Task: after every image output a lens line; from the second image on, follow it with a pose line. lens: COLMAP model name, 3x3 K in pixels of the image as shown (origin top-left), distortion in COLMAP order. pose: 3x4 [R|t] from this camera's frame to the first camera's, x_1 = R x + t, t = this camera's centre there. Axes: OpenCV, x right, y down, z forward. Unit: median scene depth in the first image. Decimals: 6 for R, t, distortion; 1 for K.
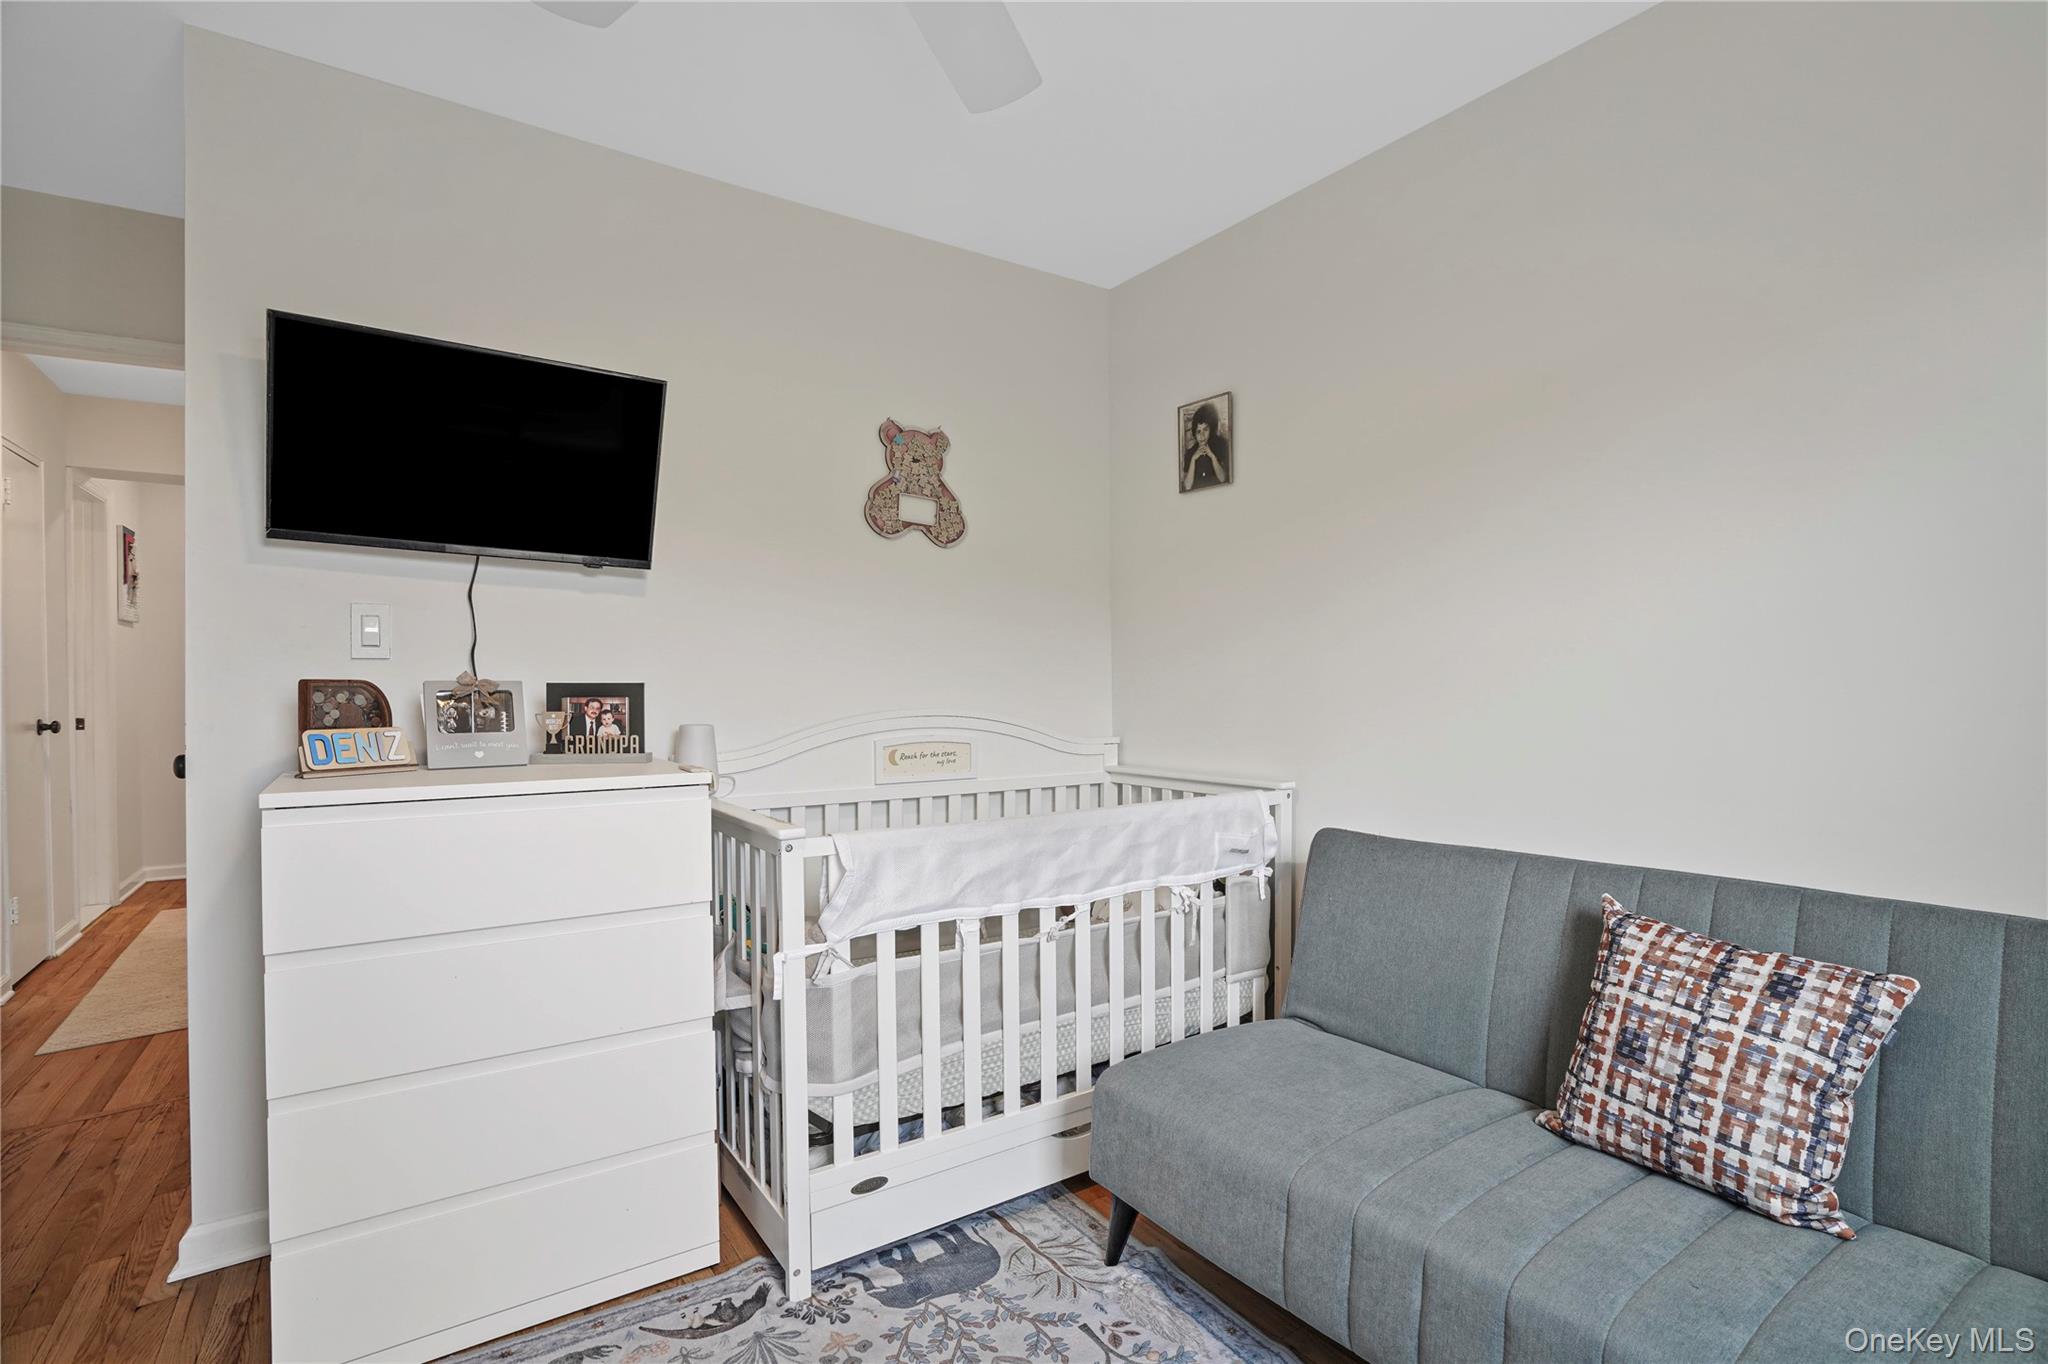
lens RADIAL K [[931.3, 0, 1050.1], [0, 931.3, 685.3], [0, 0, 1]] dist [-0.057345, 0.023889]
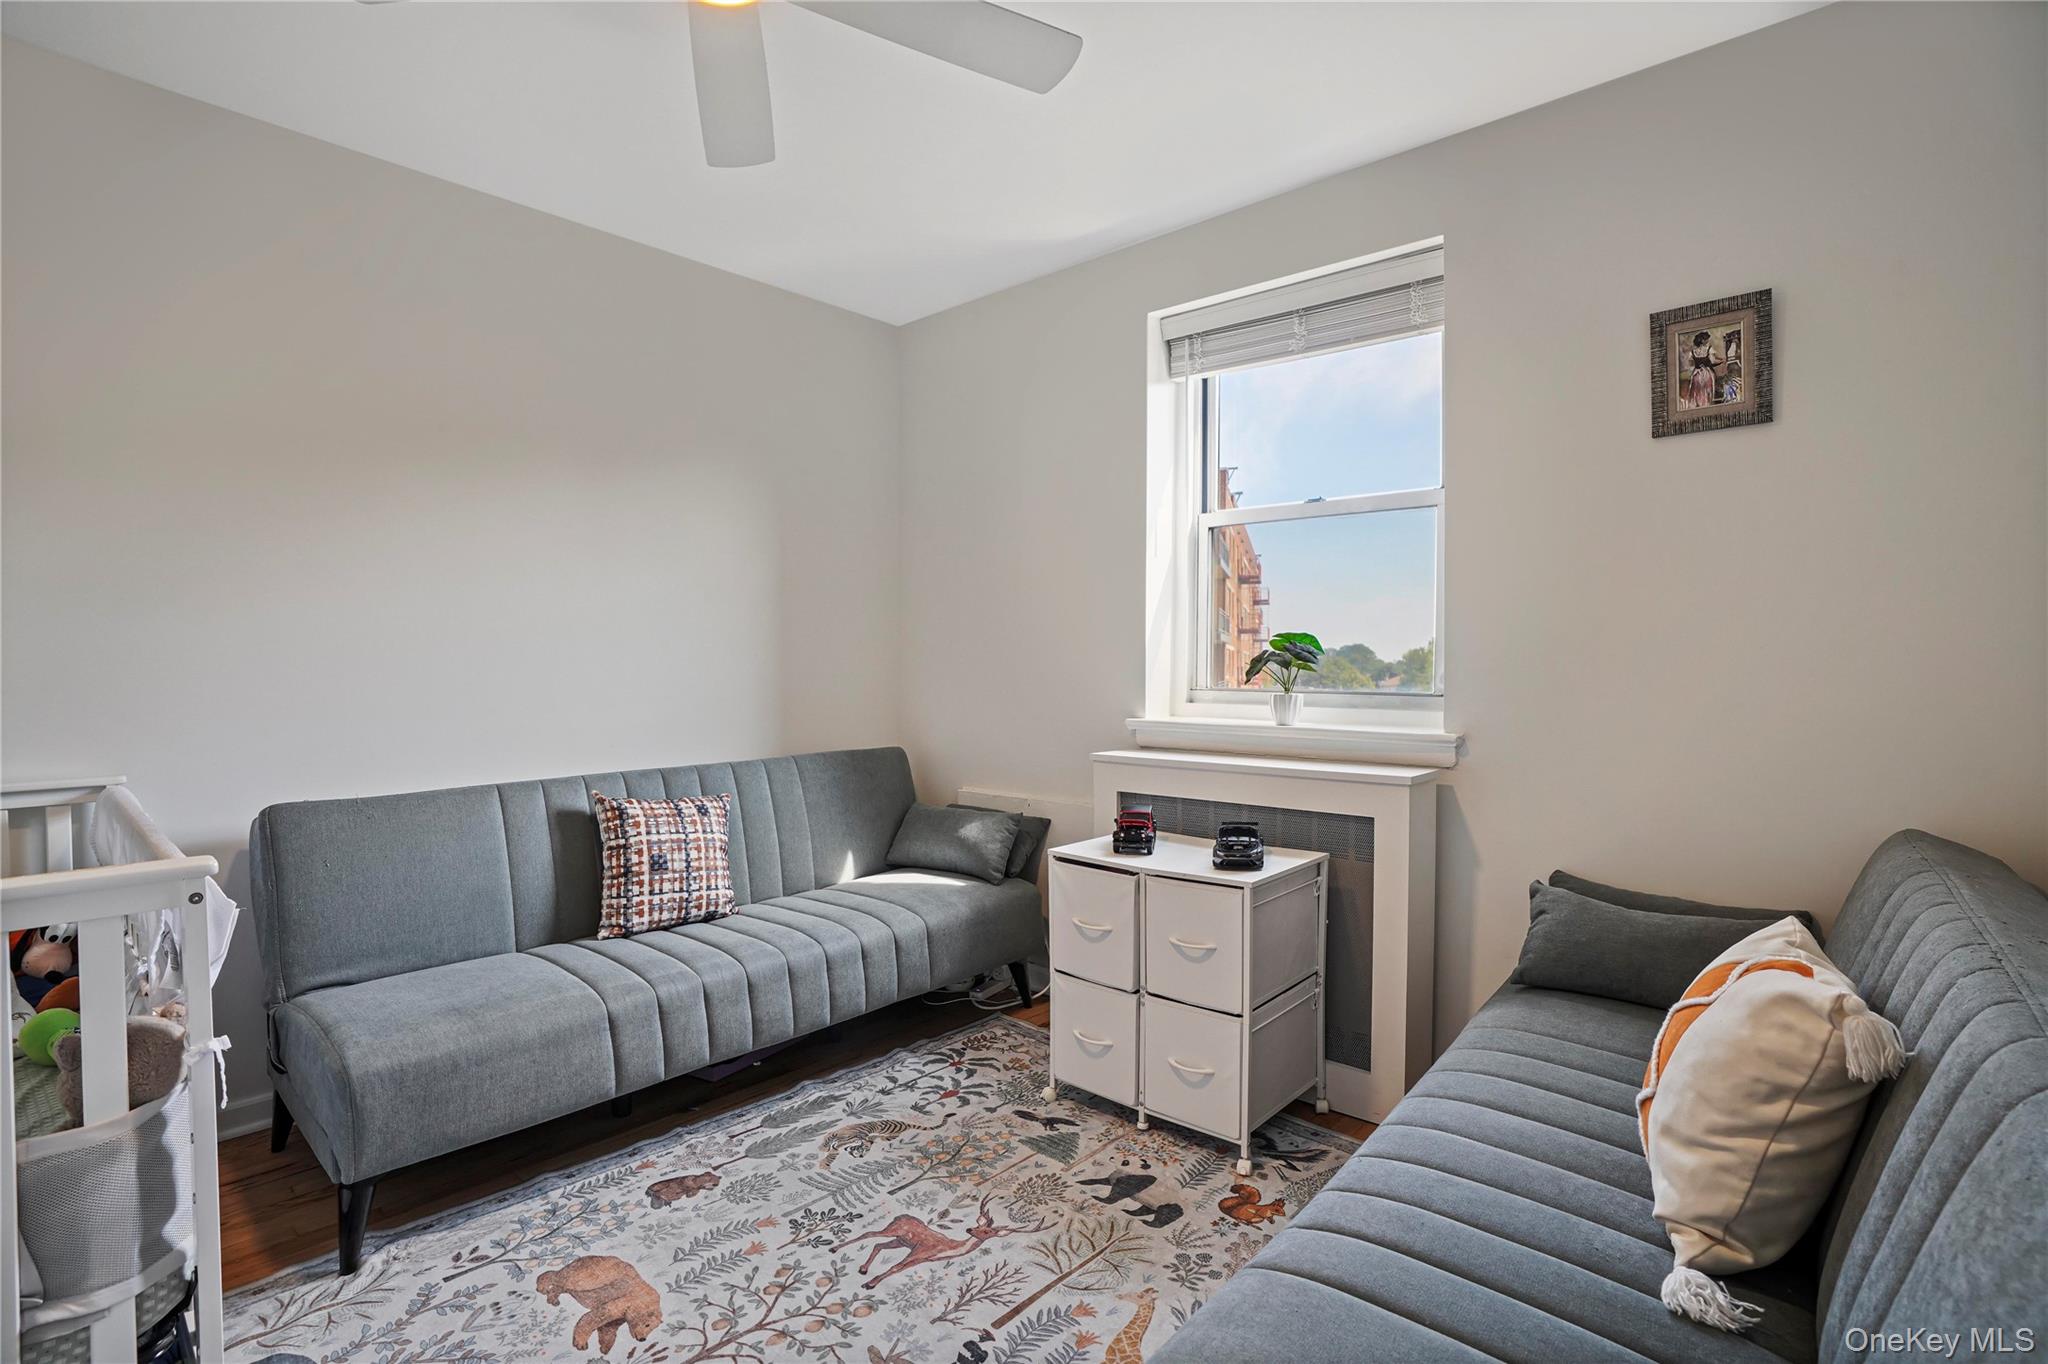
lens RADIAL K [[931.3, 0, 1050.1], [0, 931.3, 685.3], [0, 0, 1]] dist [-0.057345, 0.023889]
pose [[-0.229746, -0.010886, 0.973190, -1.320729], [-0.005152, 0.999937, 0.009969, 0.029703], [-0.973237, -0.002723, -0.229787, 0.693487]]
